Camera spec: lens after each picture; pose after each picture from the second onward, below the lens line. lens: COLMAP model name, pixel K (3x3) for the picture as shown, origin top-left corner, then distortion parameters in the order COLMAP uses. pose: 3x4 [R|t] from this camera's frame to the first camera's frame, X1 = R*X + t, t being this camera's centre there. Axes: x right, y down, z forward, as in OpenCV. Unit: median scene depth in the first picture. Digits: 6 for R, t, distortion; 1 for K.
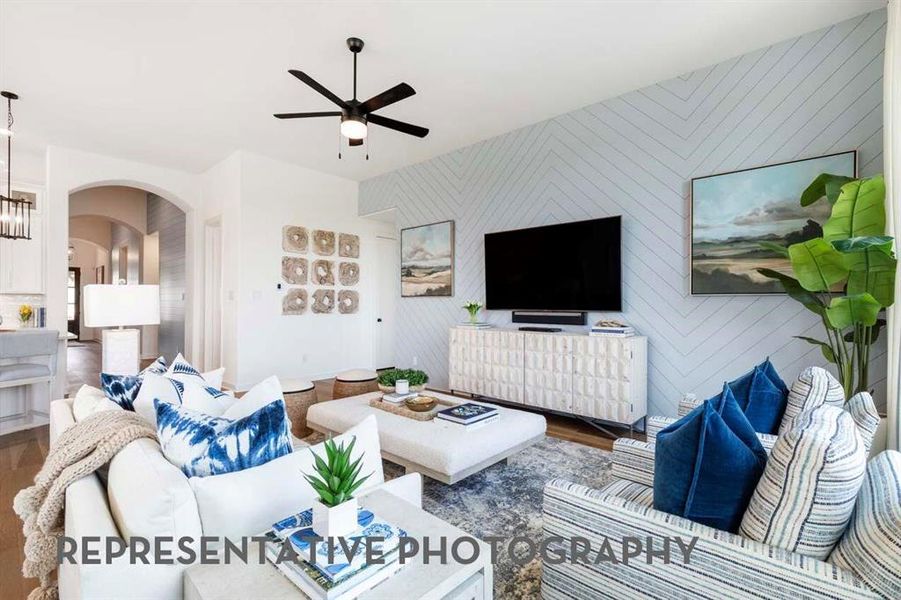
lens RADIAL K [[411.8, 0, 452.3], [0, 411.8, 306.3], [0, 0, 1]] dist [0.000587, 0.000037]
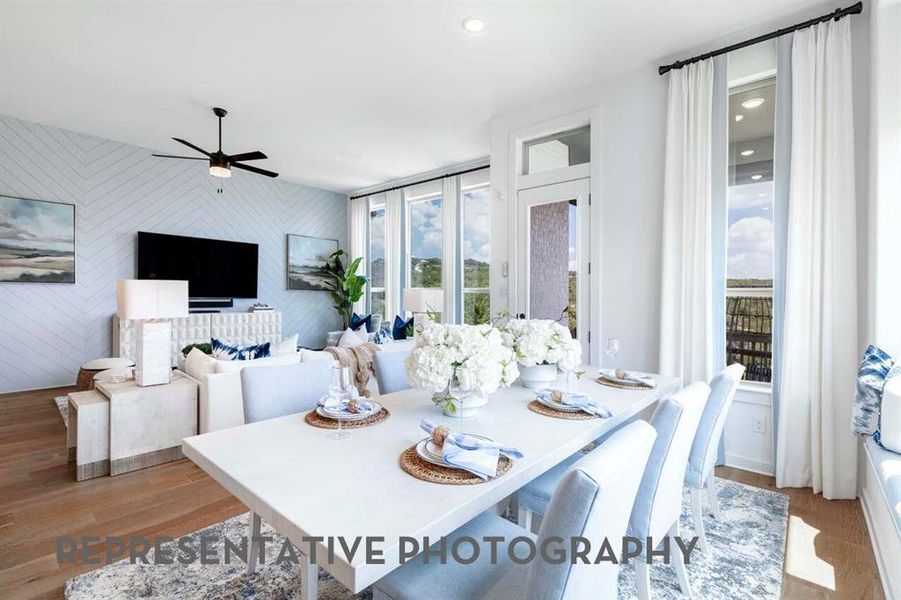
lens RADIAL K [[411.8, 0, 450.5], [0, 411.8, 297.0], [0, 0, 1]] dist [0.000587, 0.000037]
pose [[-0.040661, -0.003731, 0.999166, -1.320154], [-0.003565, 0.999987, 0.003589, -0.001448], [-0.999167, -0.003416, -0.040674, 0.224825]]
